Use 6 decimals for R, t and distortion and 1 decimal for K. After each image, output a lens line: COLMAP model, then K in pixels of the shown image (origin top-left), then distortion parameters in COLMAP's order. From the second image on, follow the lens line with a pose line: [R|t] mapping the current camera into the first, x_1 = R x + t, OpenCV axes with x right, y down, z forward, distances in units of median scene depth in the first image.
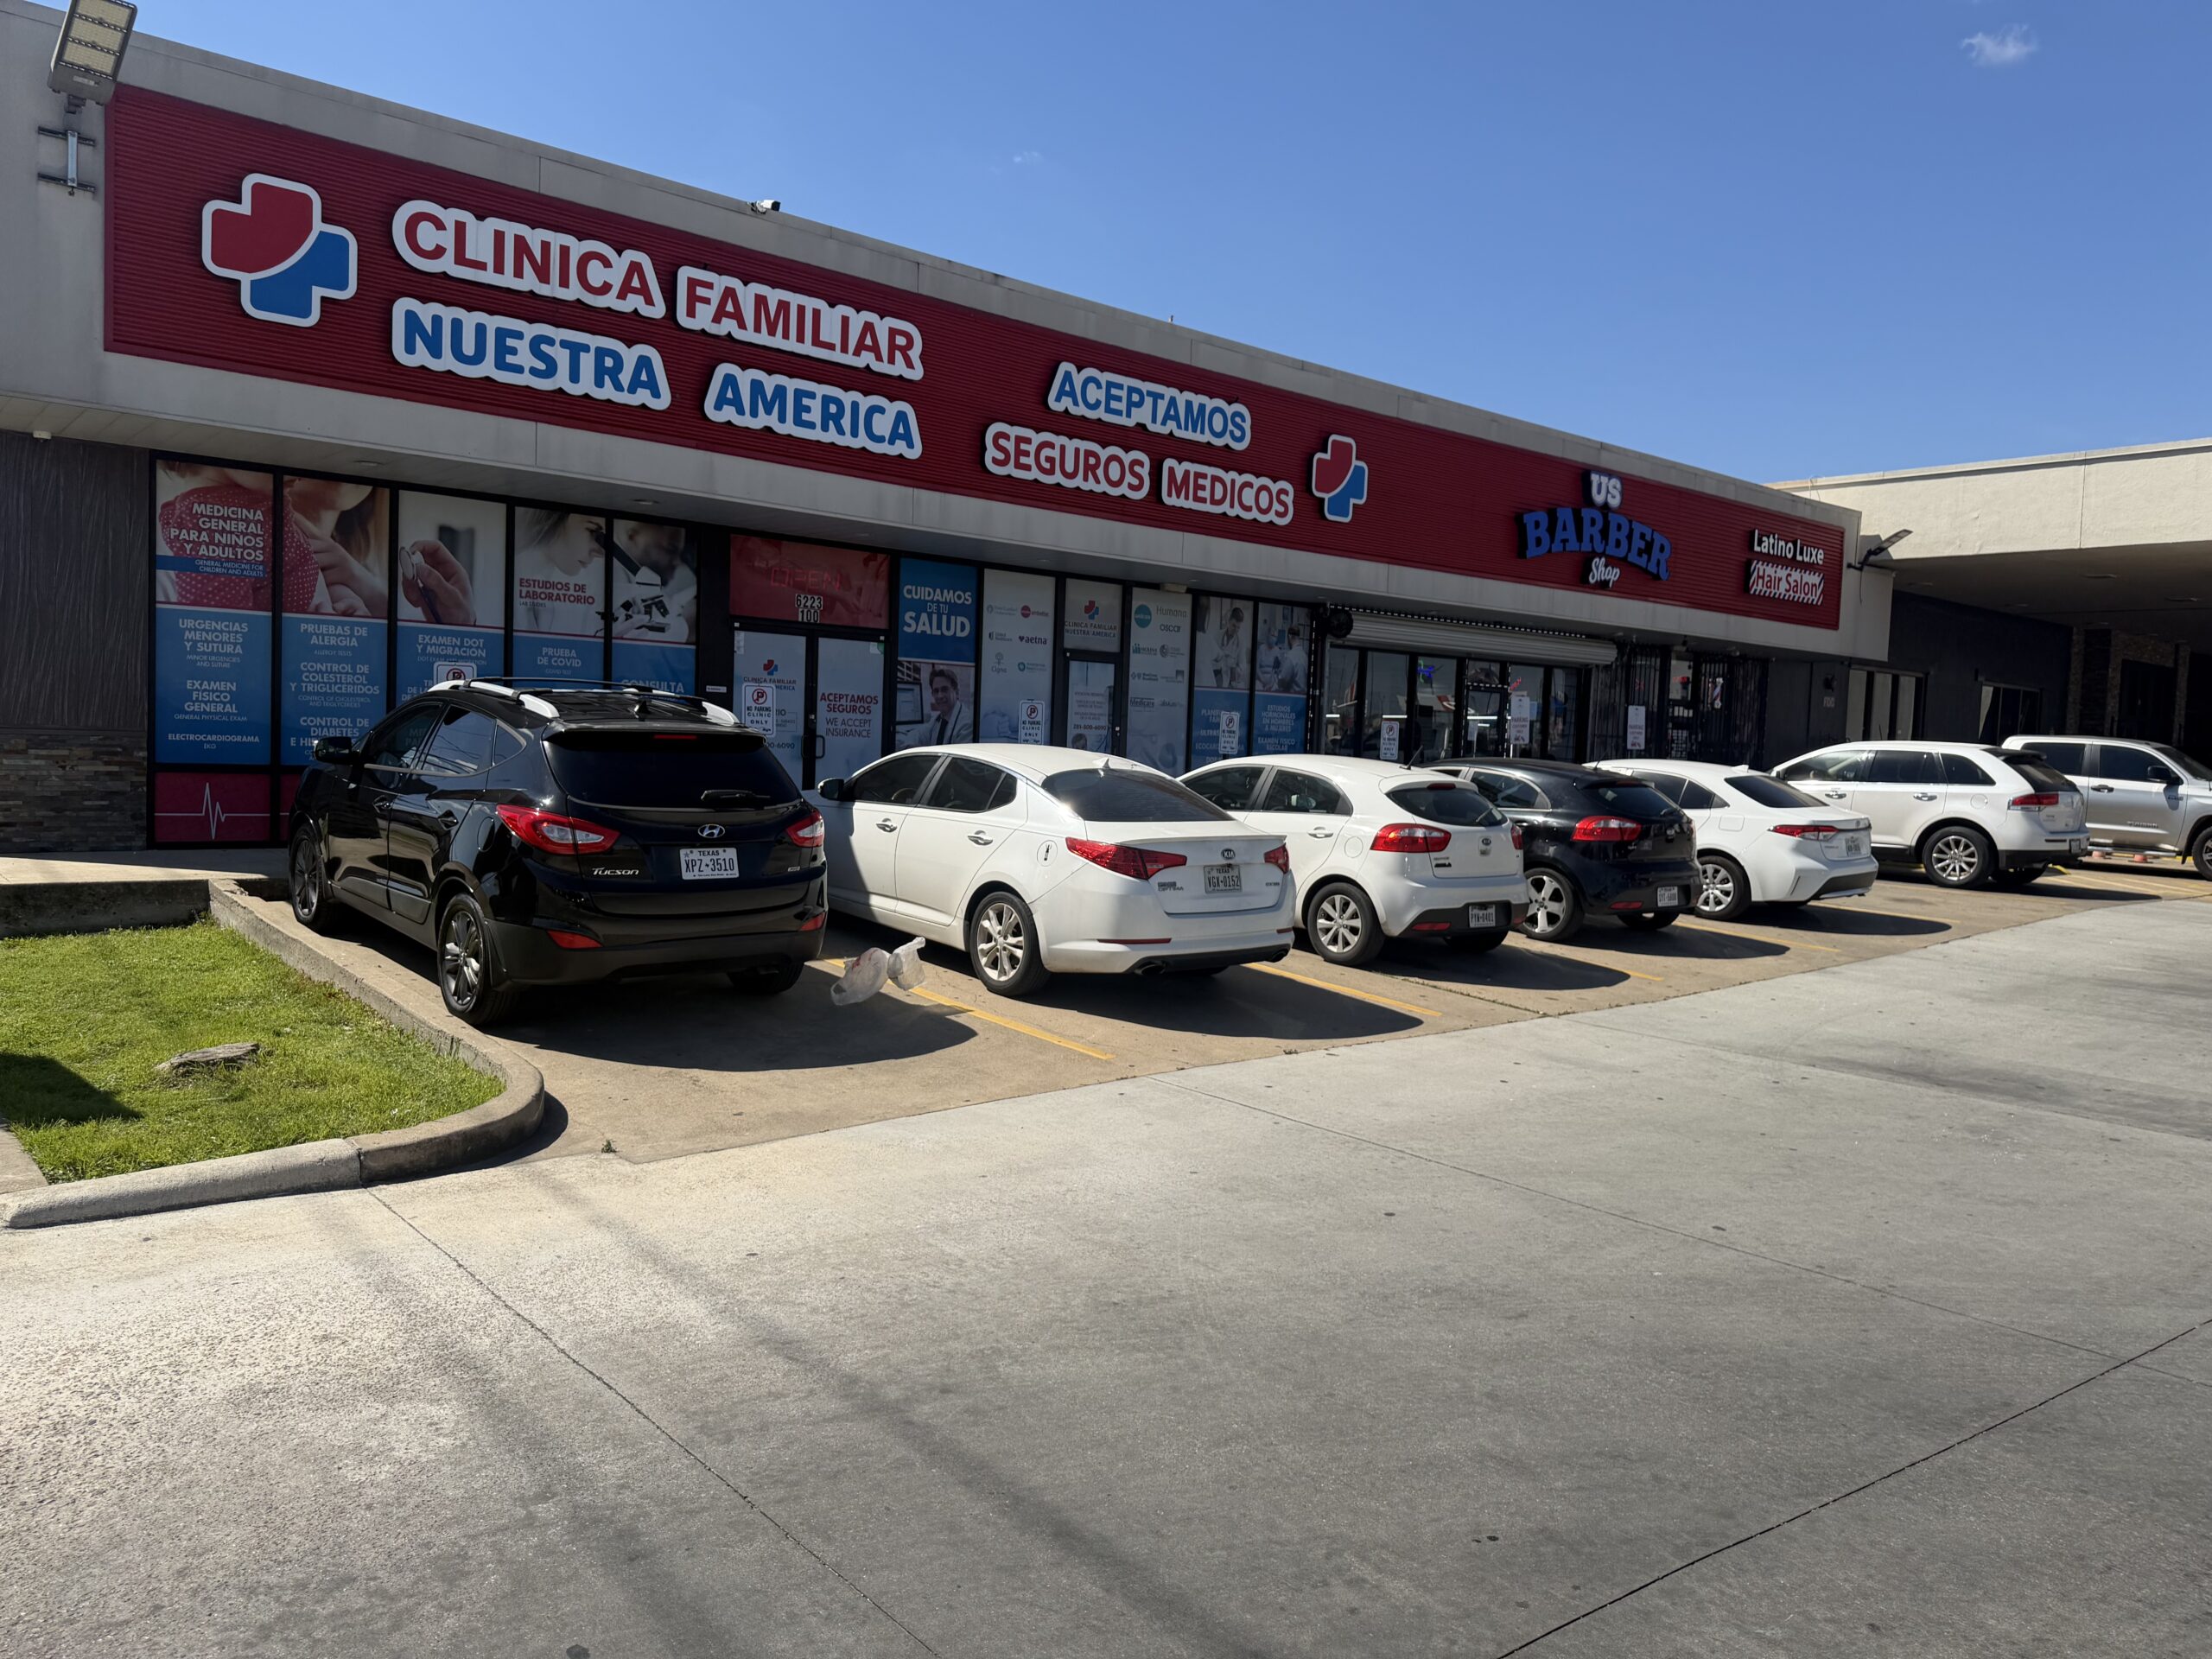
lens RADIAL K [[1551.8, 0, 1135.8], [0, 1551.8, 838.5], [0, 0, 1]] dist [0.079404, -0.094803]
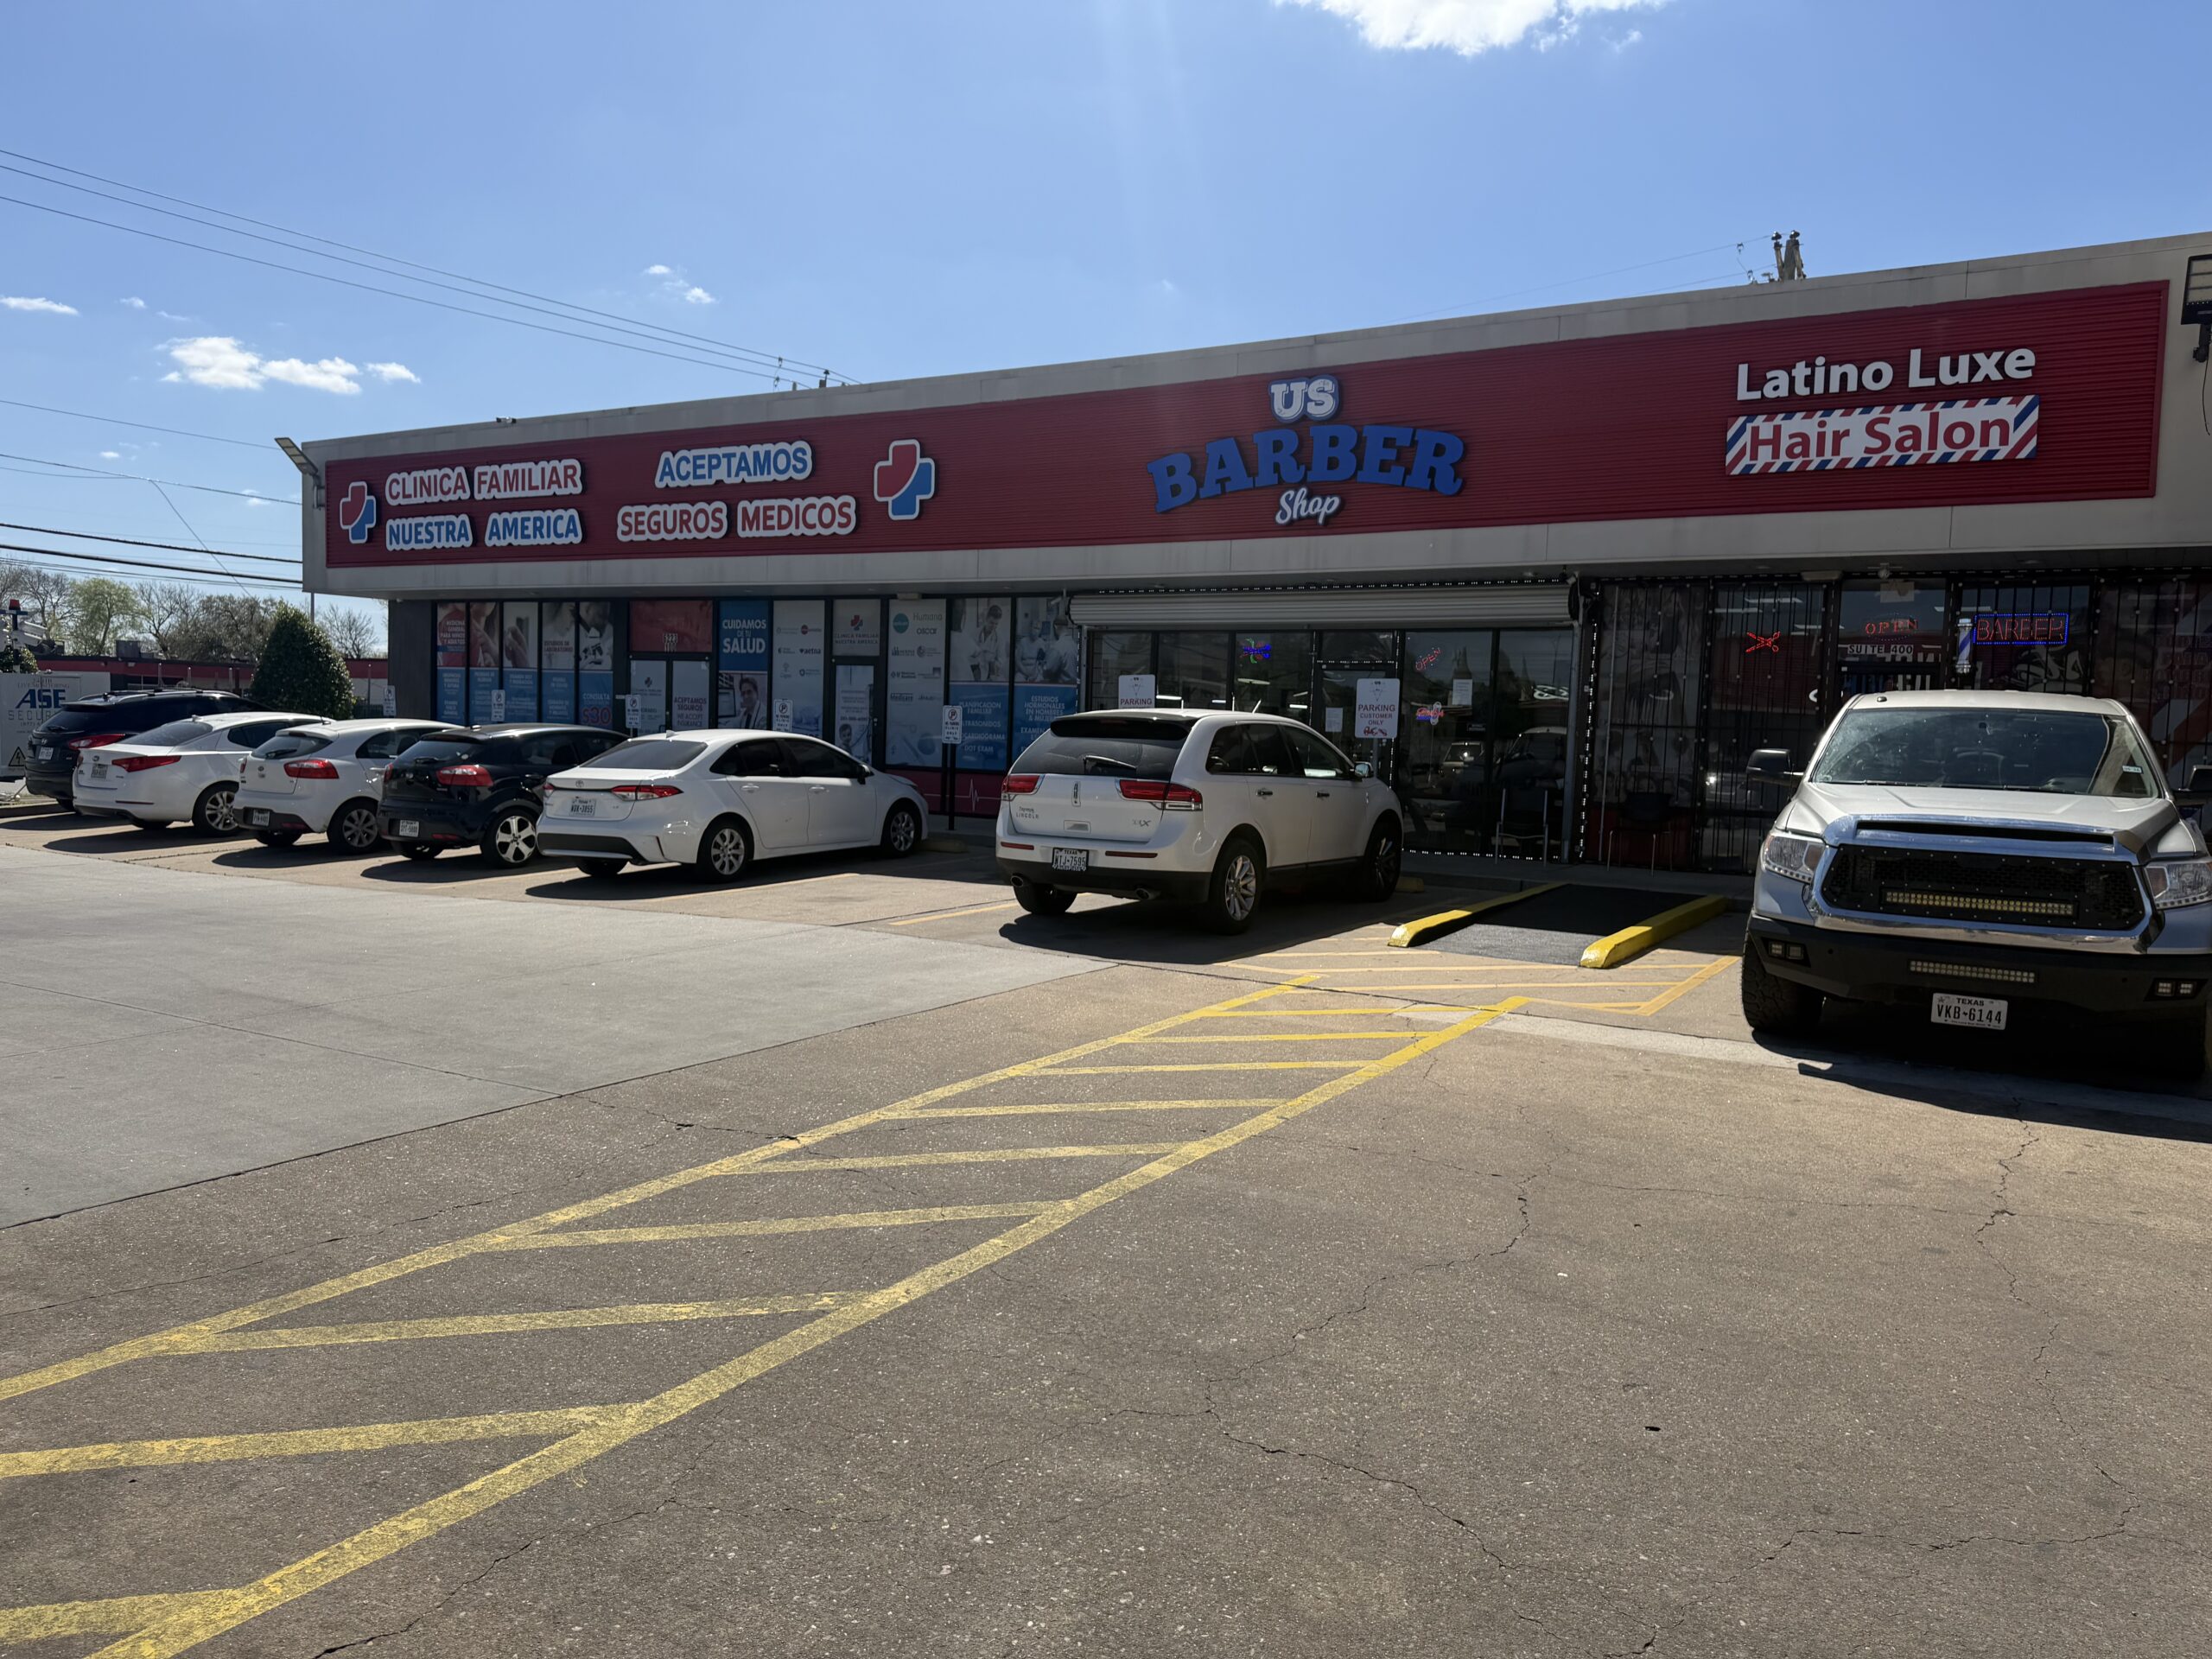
lens RADIAL K [[1551.8, 0, 1122.7], [0, 1551.8, 846.3], [0, 0, 1]] dist [0.079404, -0.094803]
pose [[0.295531, 0.047103, -0.954171, 1.421780], [-0.084085, 0.996190, 0.023134, -0.020588], [0.951626, 0.073394, 0.298365, 0.990535]]
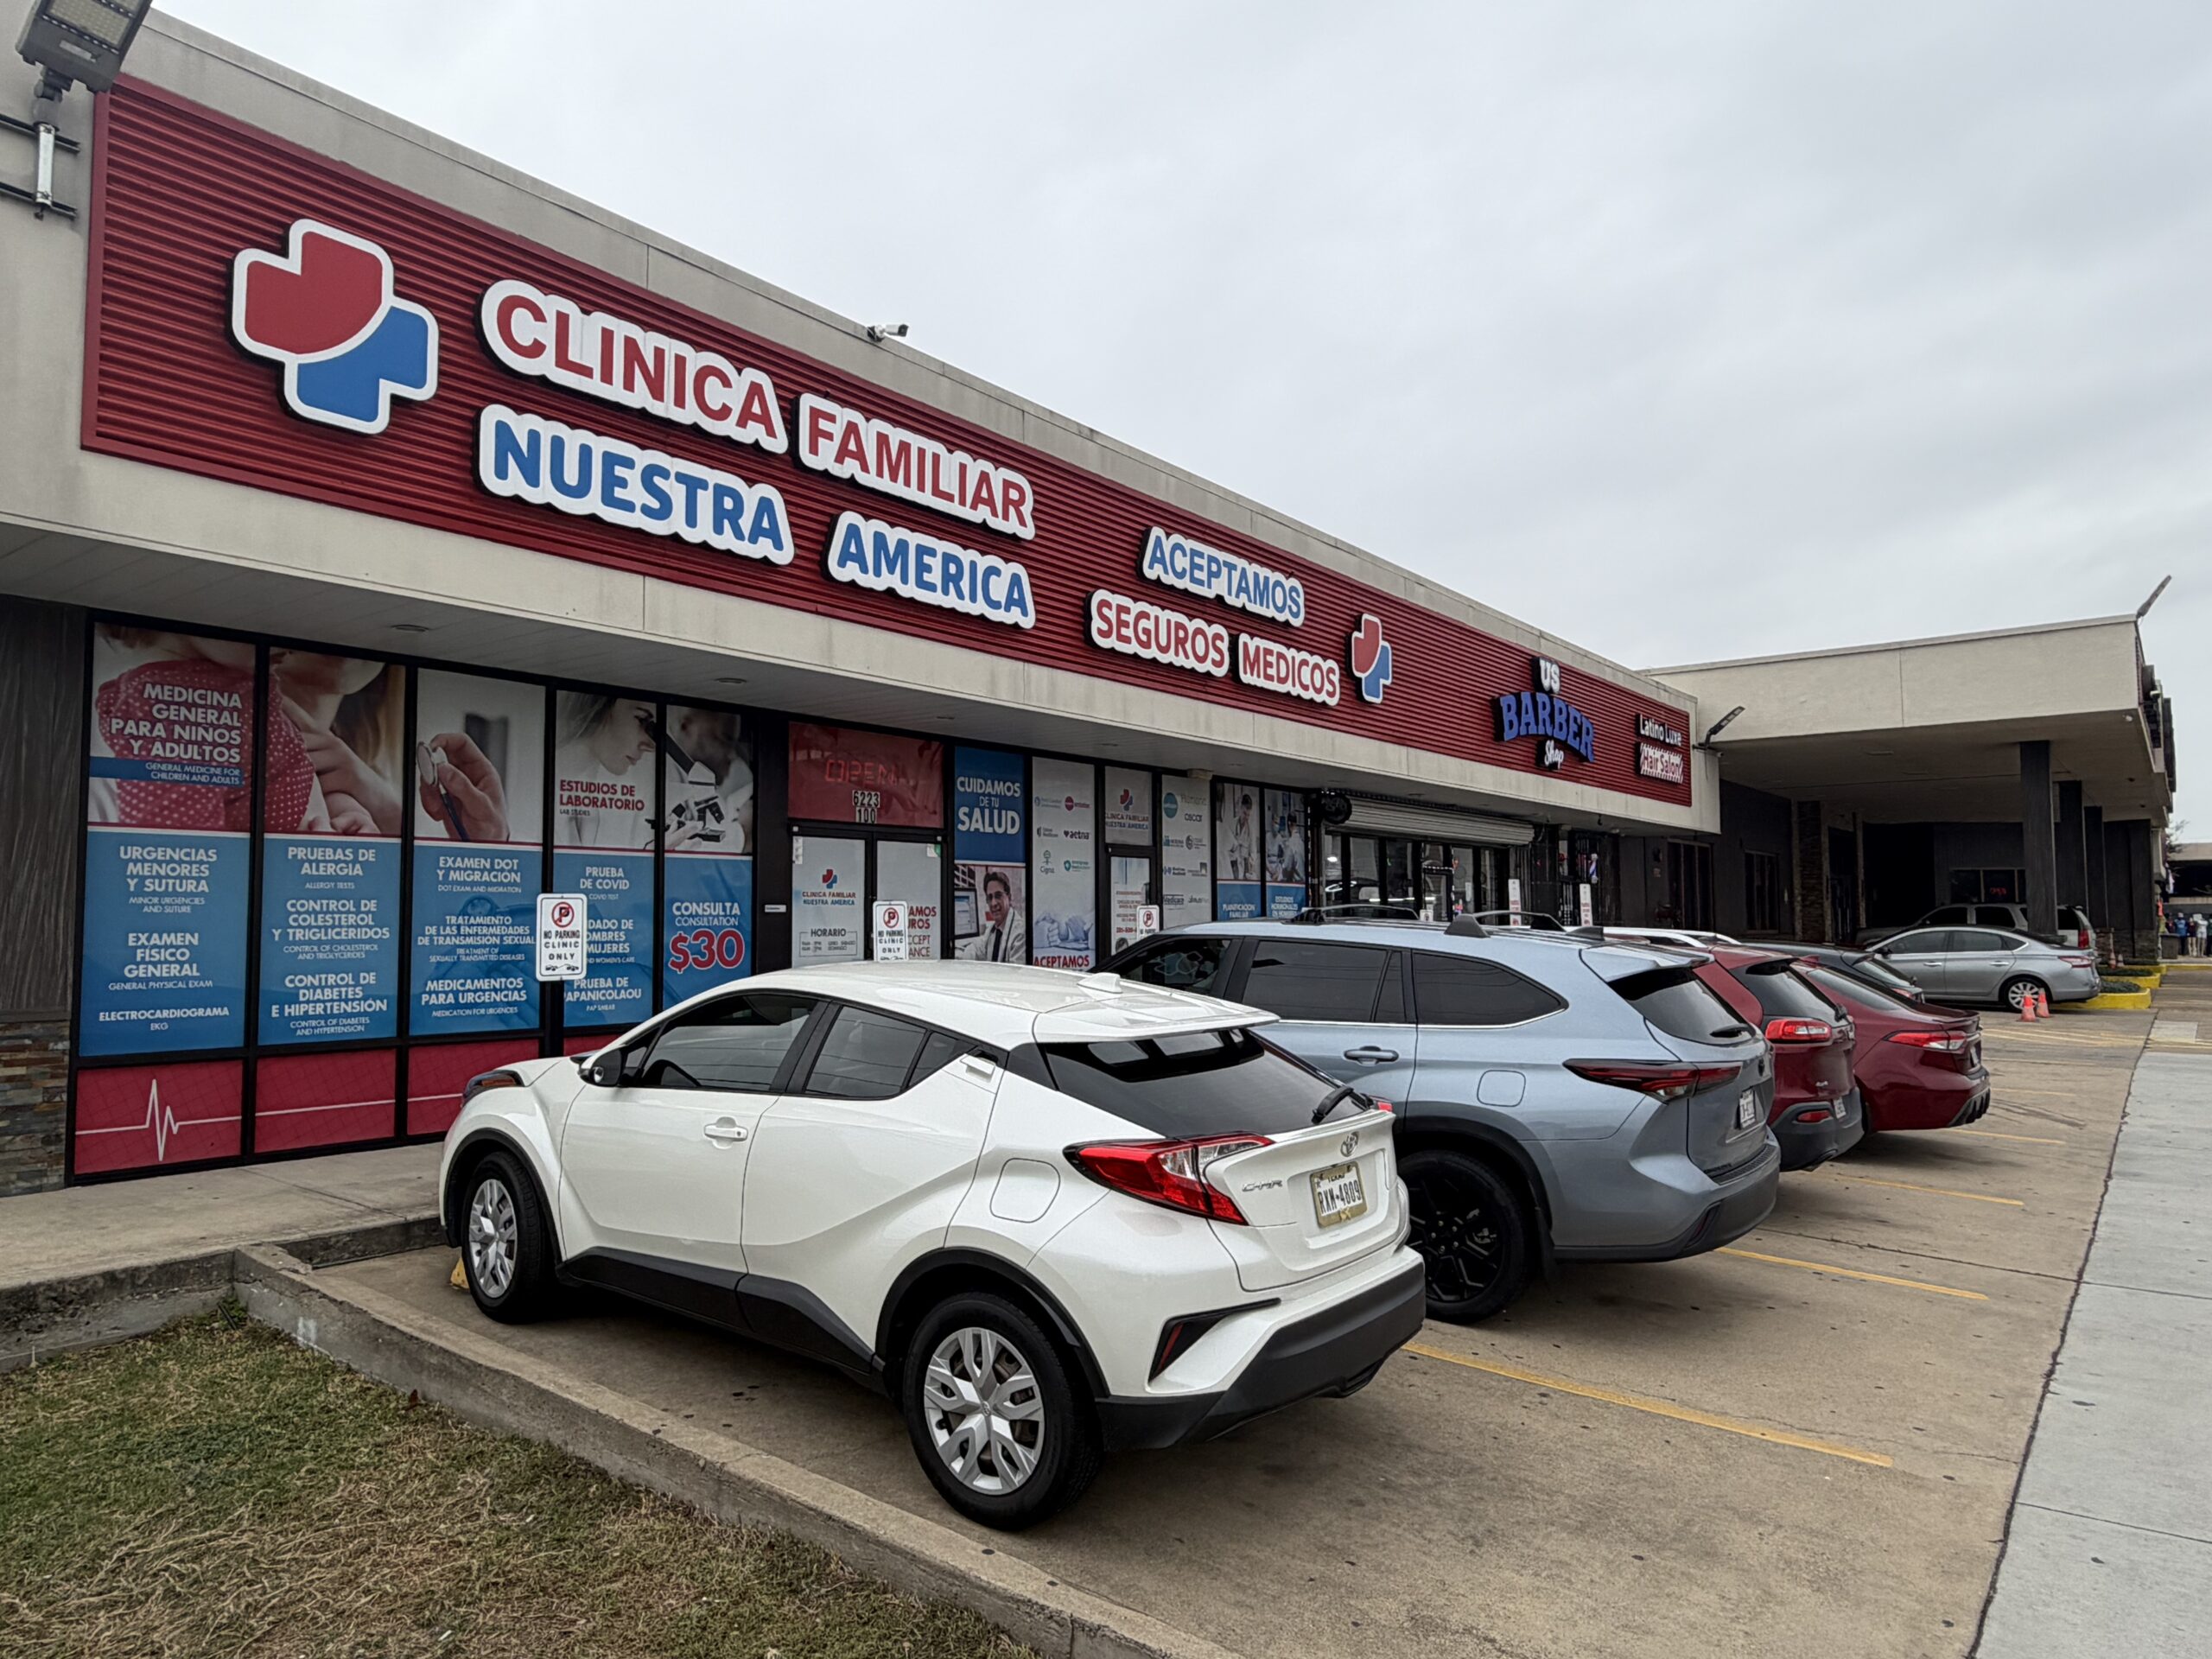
lens RADIAL K [[1417.6, 0, 1117.1], [0, 1417.6, 844.5], [0, 0, 1]] dist [0.015038, -0.020859]
pose [[0.979264, -0.033497, 0.199799, -0.233769], [0.056754, 0.992105, -0.111836, -0.034891], [-0.194475, 0.120856, 0.973434, 0.234614]]
